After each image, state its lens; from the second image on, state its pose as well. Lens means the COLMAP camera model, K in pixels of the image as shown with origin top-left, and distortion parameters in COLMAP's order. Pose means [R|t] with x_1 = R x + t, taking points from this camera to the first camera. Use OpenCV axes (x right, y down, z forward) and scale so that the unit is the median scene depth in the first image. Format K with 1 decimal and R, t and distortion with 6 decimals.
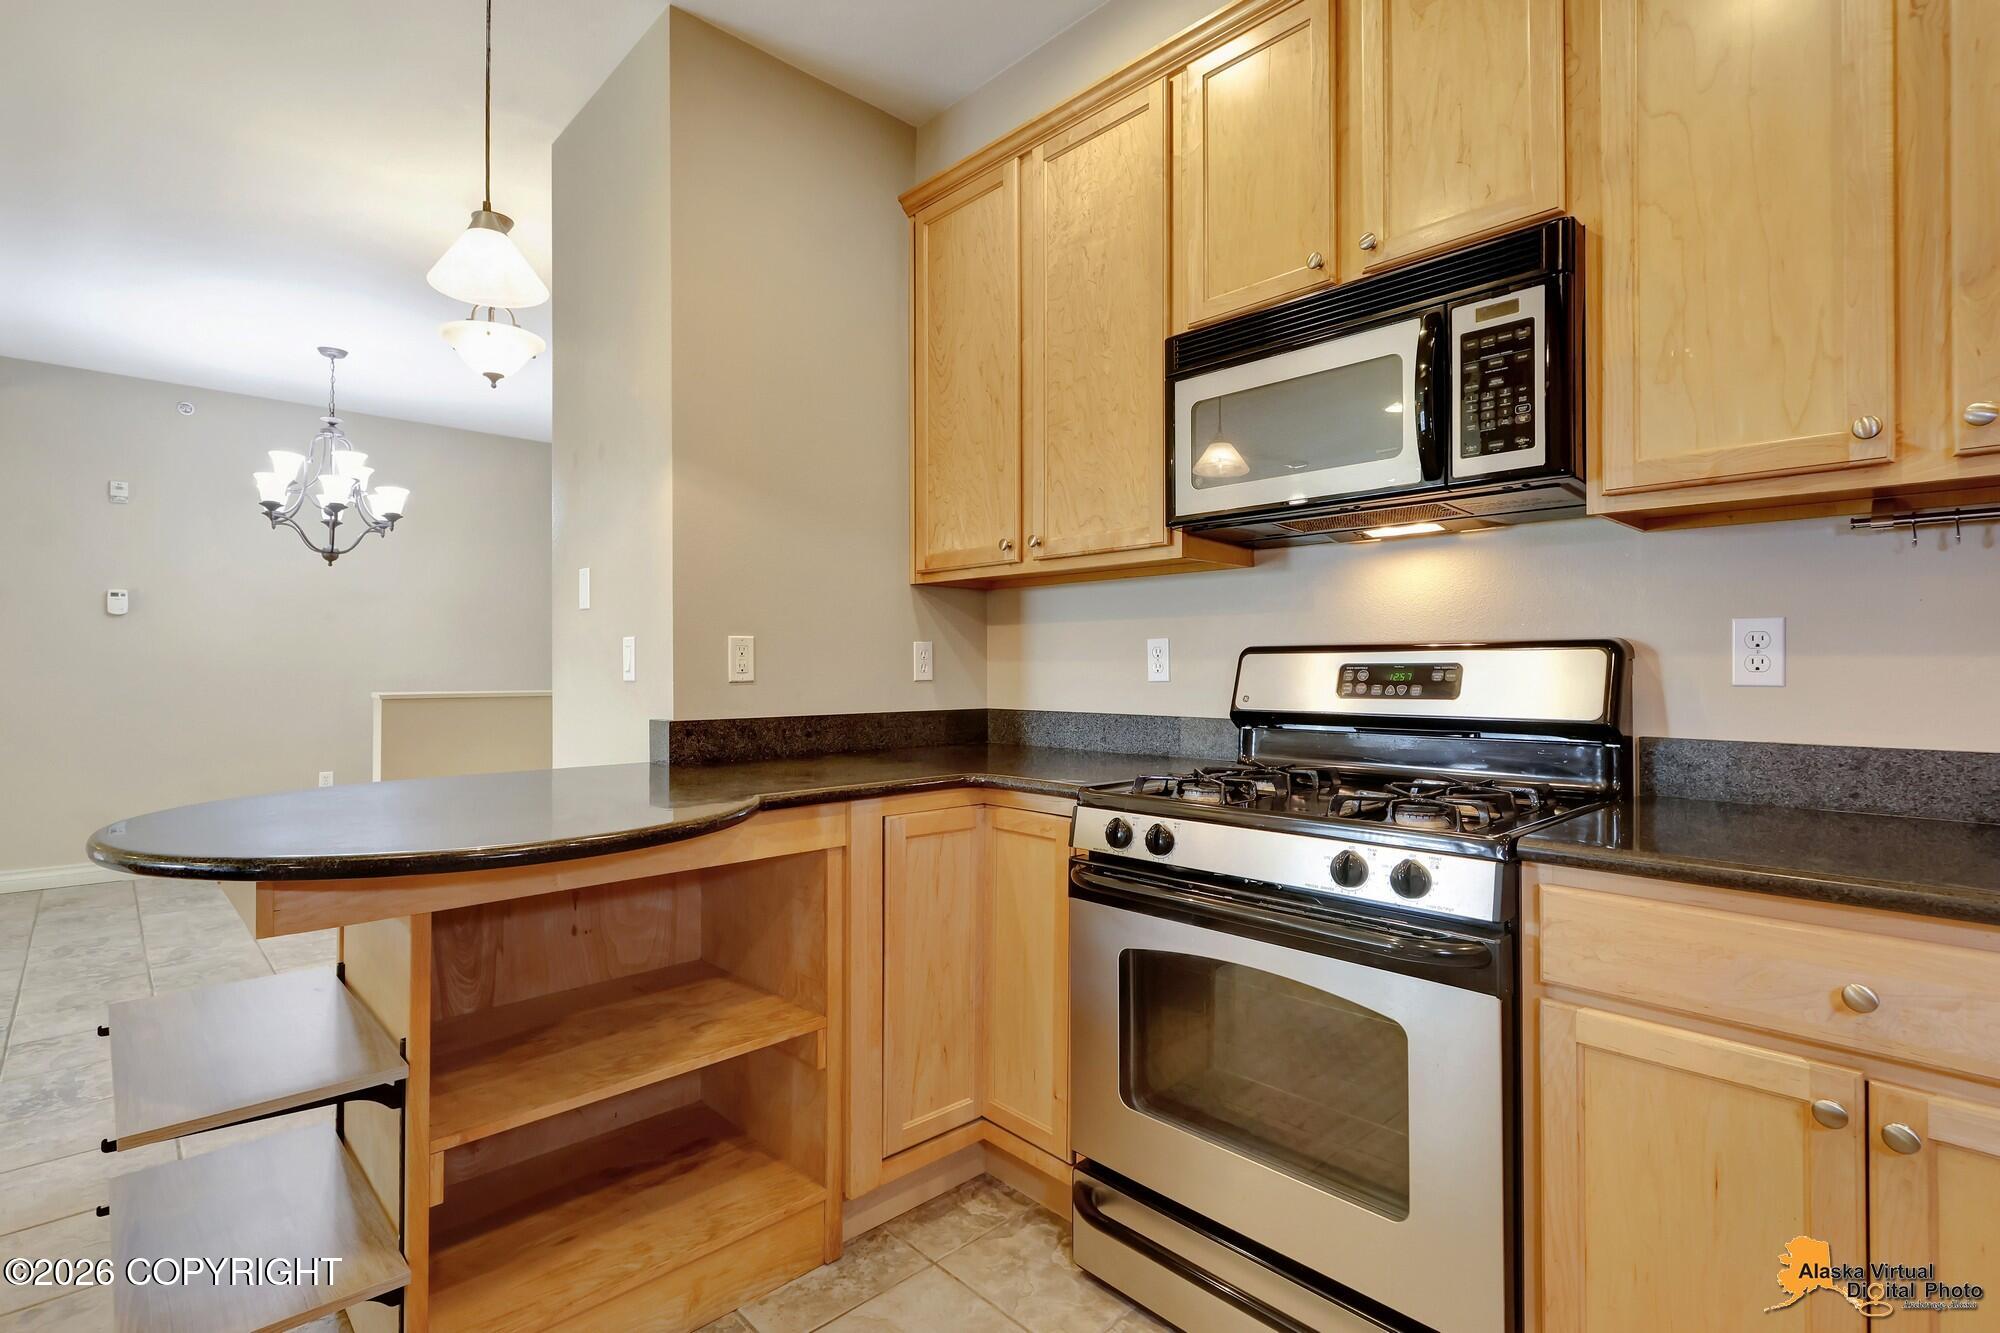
lens RADIAL K [[979.4, 0, 987.3], [0, 979.4, 663.4], [0, 0, 1]] dist [0.023538, -0.014345]
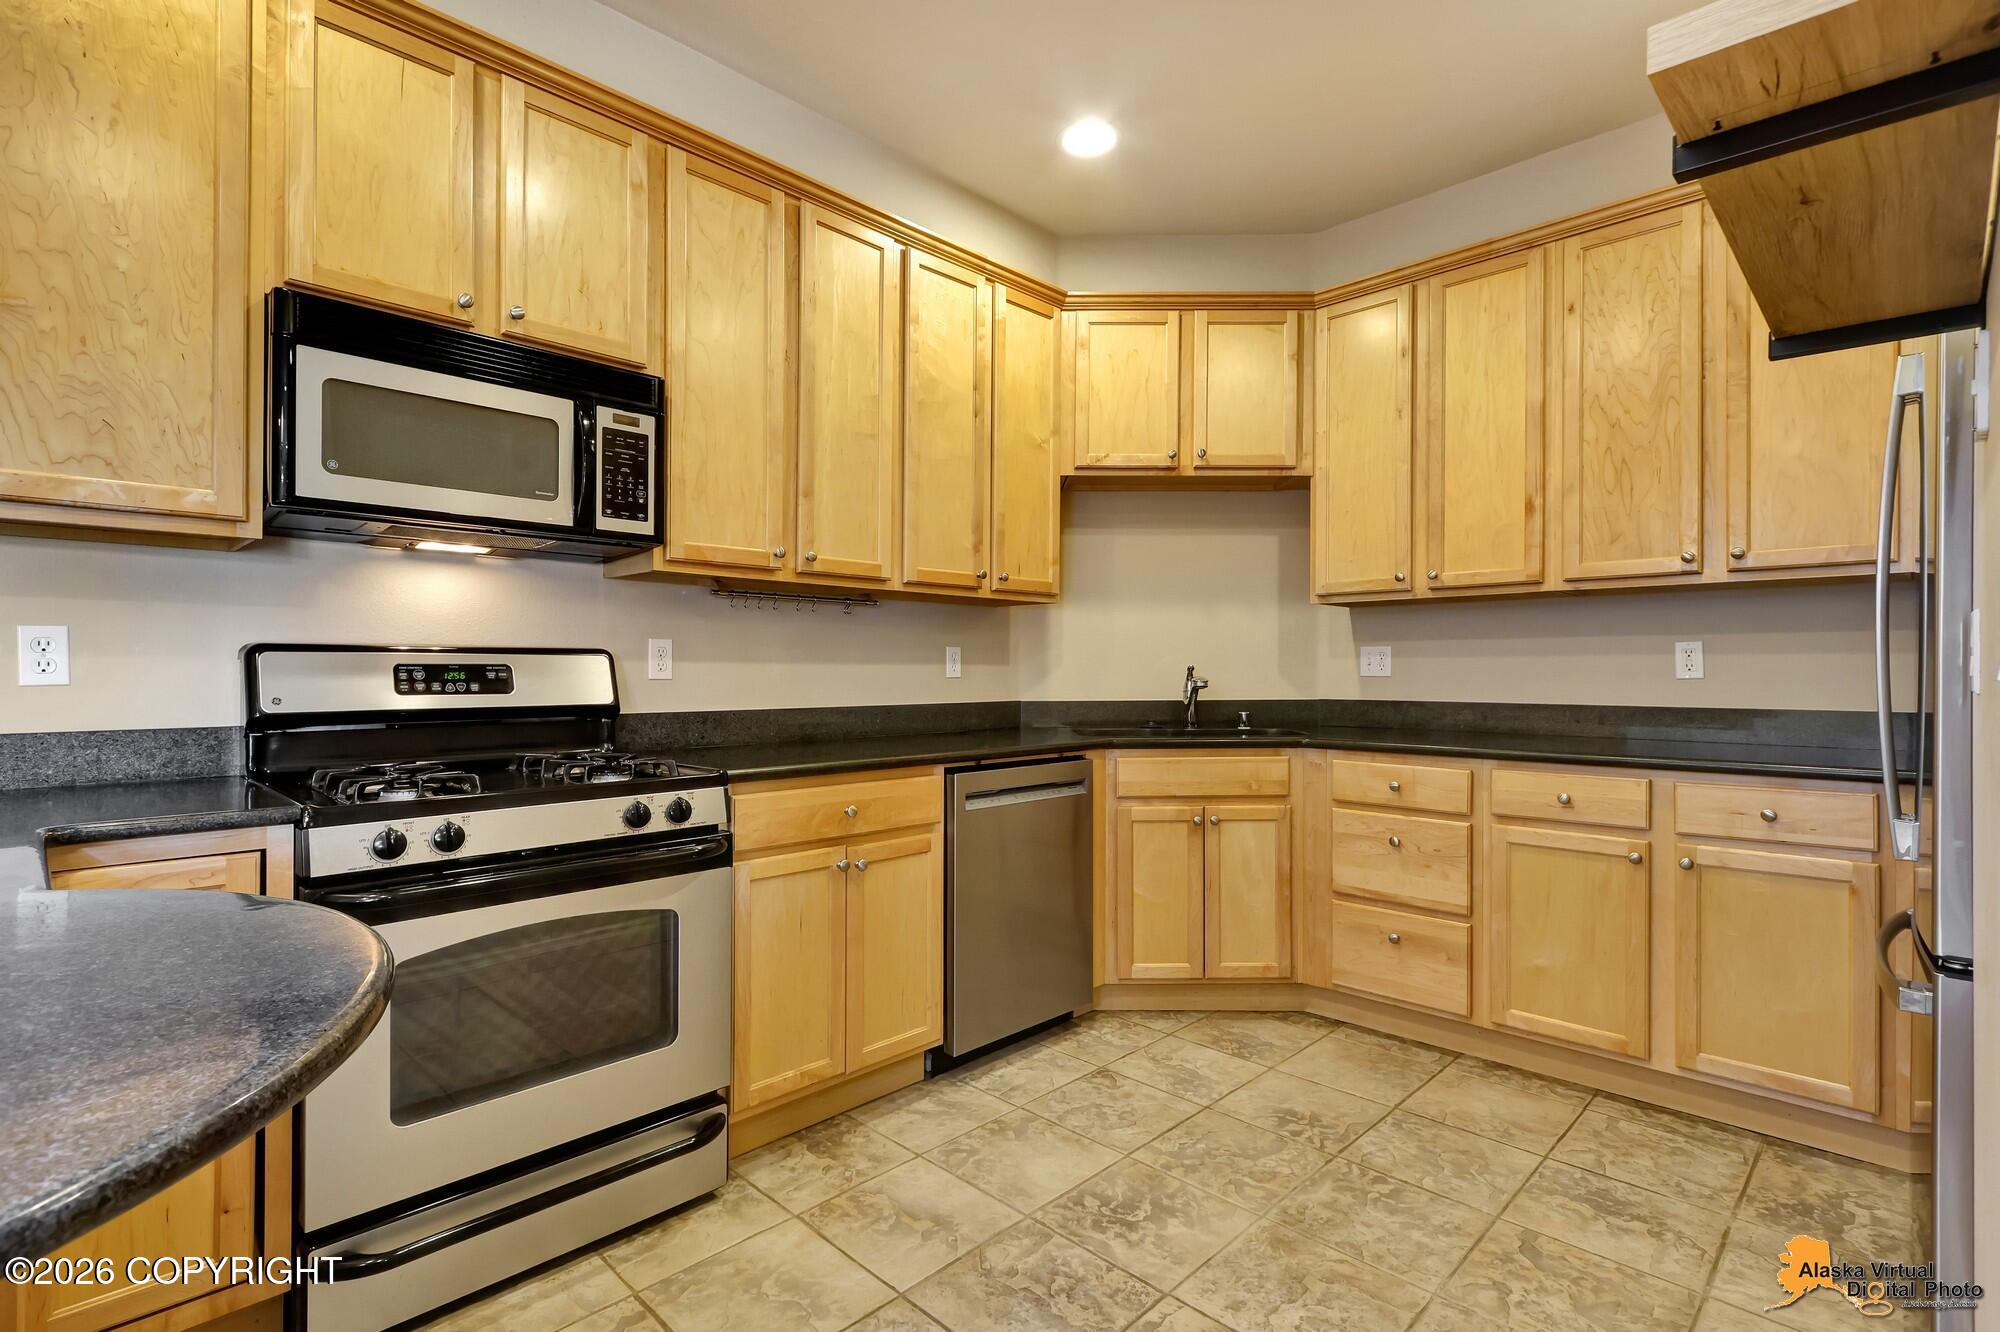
lens RADIAL K [[950.8, 0, 988.5], [0, 950.8, 679.4], [0, 0, 1]] dist [0.022922, -0.013375]
pose [[-0.056796, -0.008101, 0.998353, -0.724677], [-0.004999, 0.999957, 0.007830, 0.006162], [-0.998373, -0.004546, -0.056834, 0.436364]]
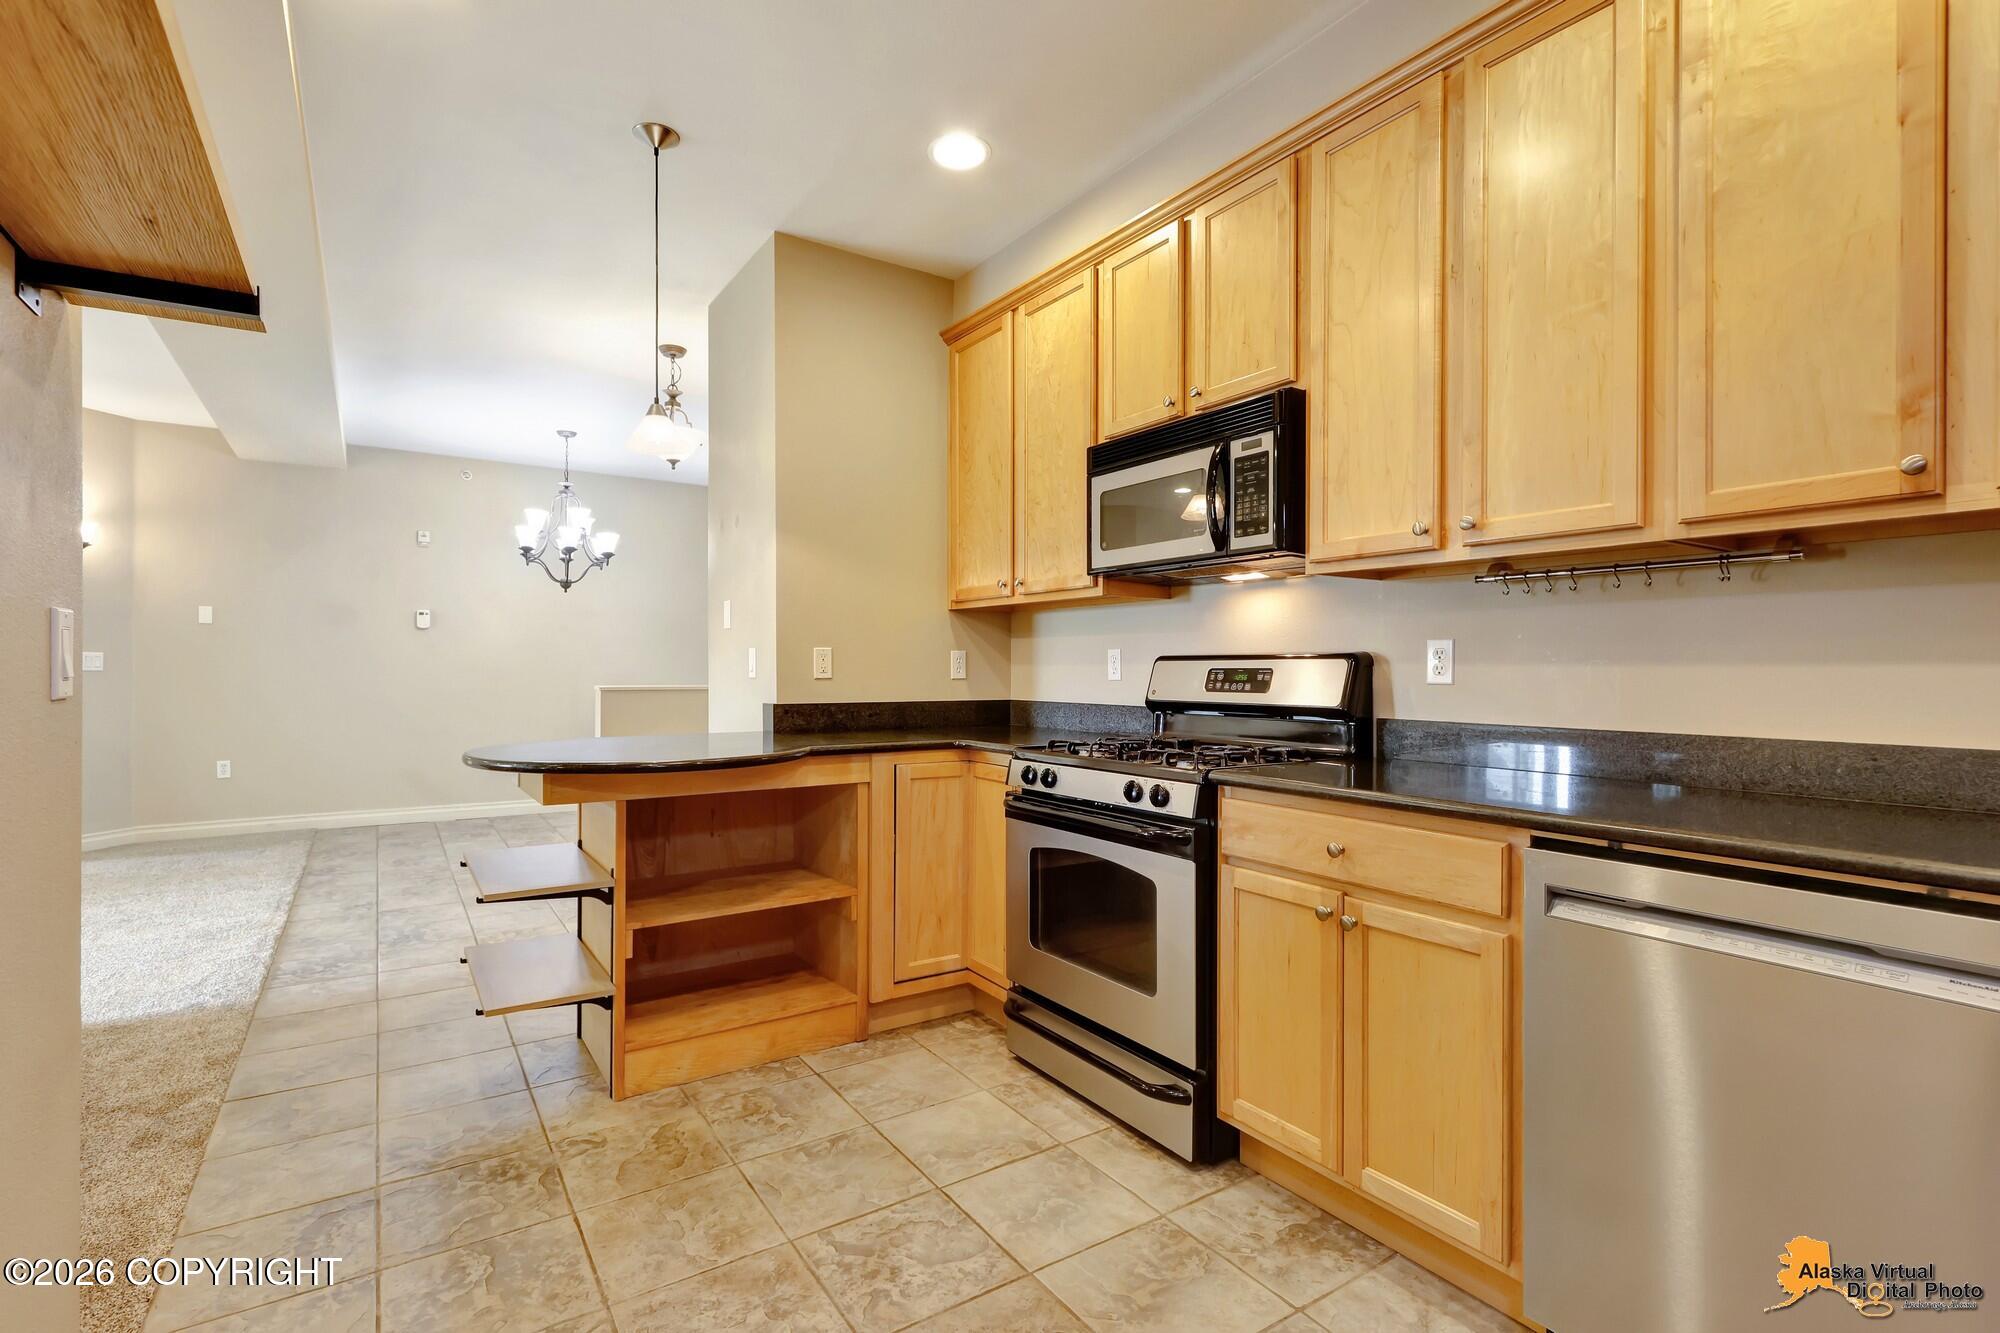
lens RADIAL K [[950.8, 0, 988.5], [0, 950.8, 679.9], [0, 0, 1]] dist [0.022922, -0.013375]
pose [[0.986409, 0.005972, -0.164198, 0.279472], [-0.003438, 0.999871, 0.015717, -0.003707], [0.164271, -0.014939, 0.986302, -0.454188]]
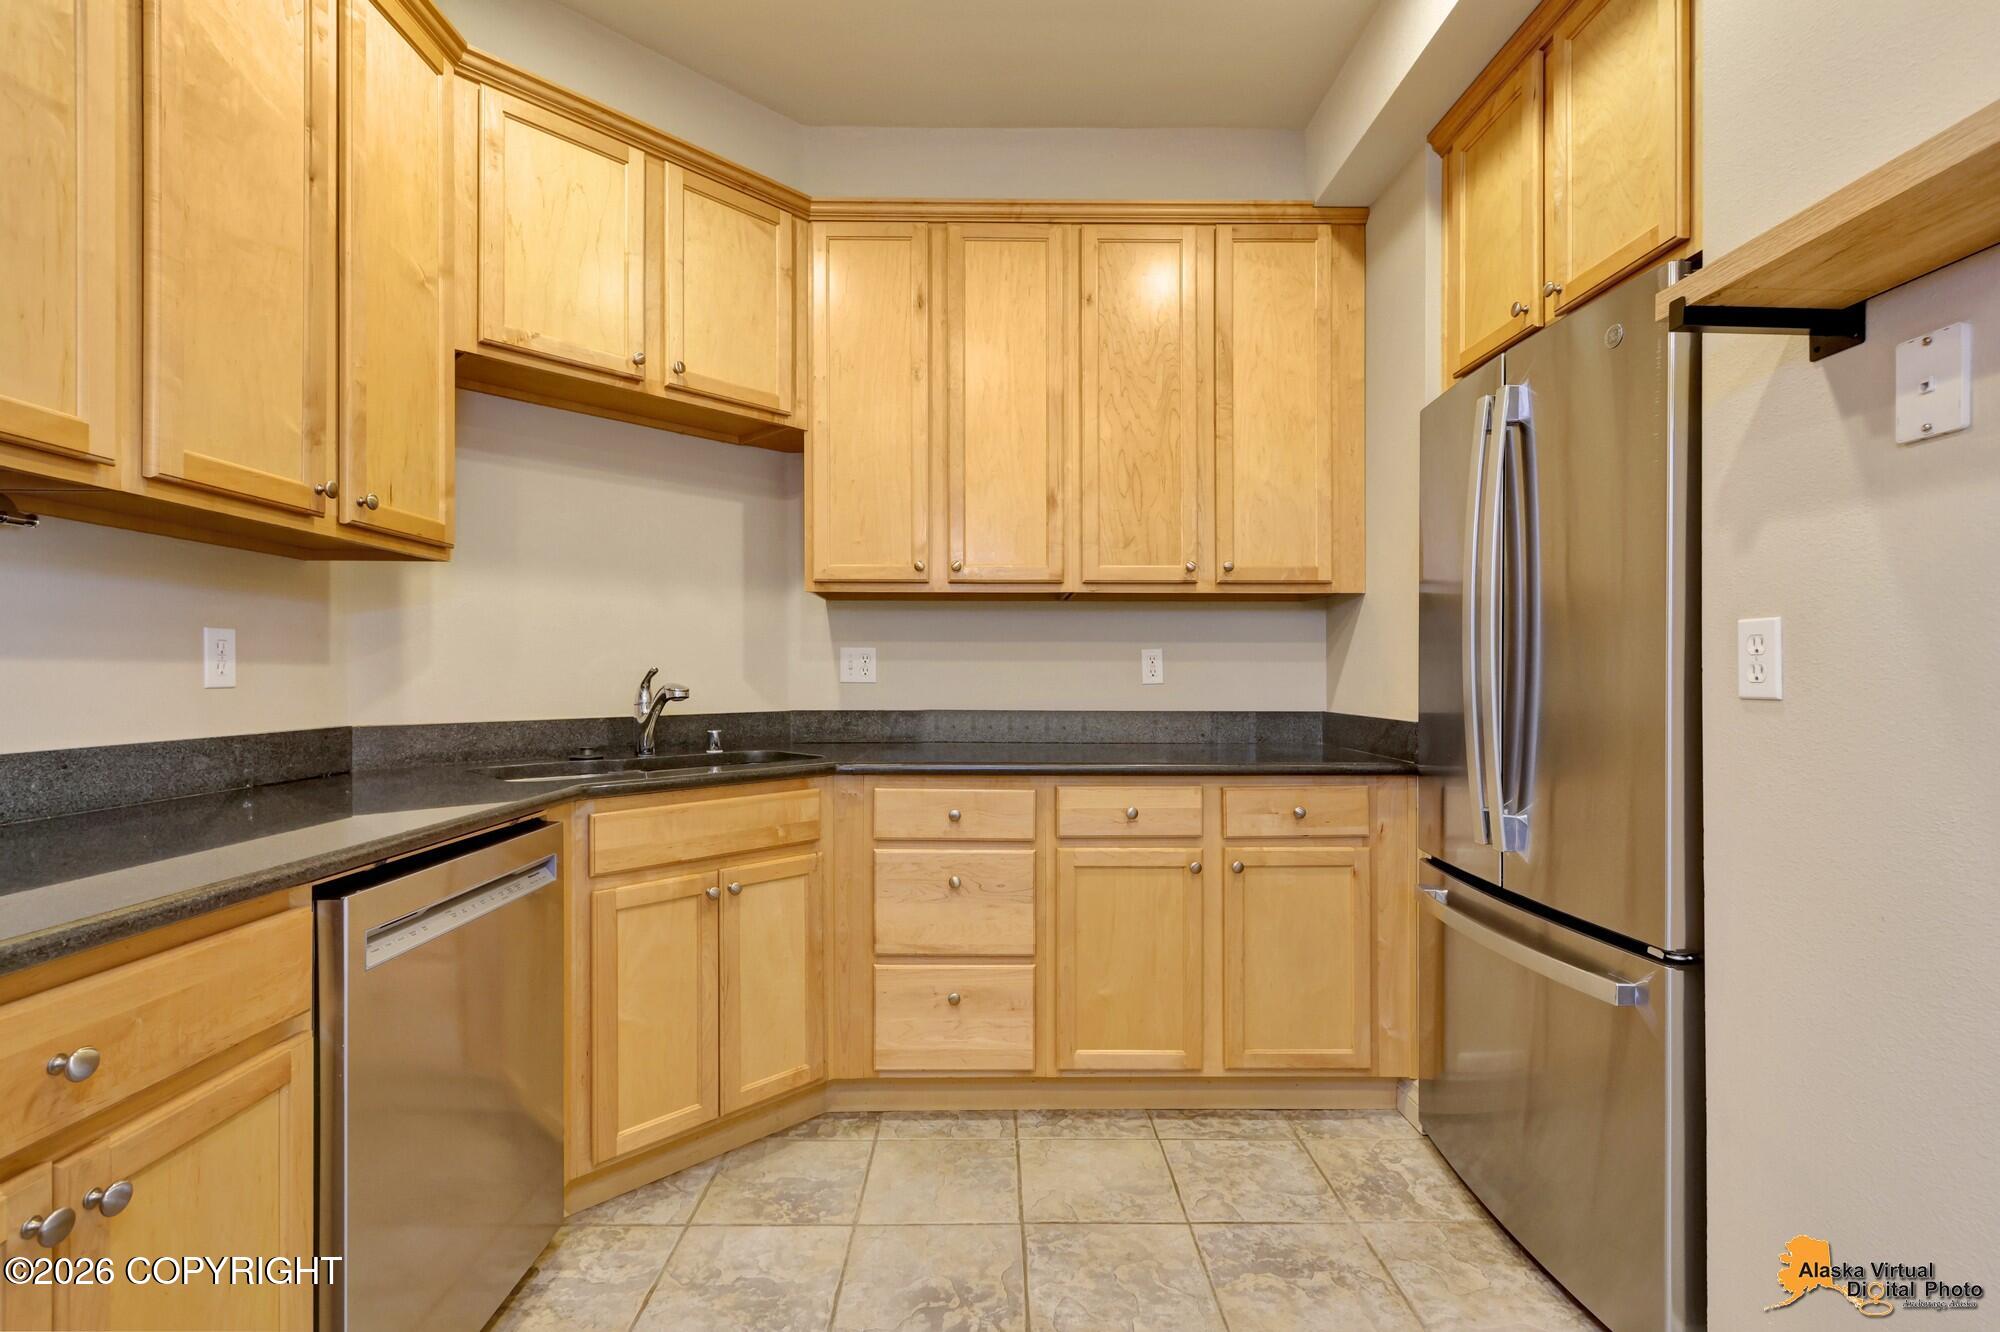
lens RADIAL K [[919.3, 0, 986.2], [0, 919.3, 685.9], [0, 0, 1]] dist [0.005144, -0.000122]
pose [[-0.751852, -0.008001, 0.659283, -0.105900], [-0.004768, 0.999966, 0.006698, 0.005980], [-0.659314, 0.001892, -0.751865, 0.580012]]
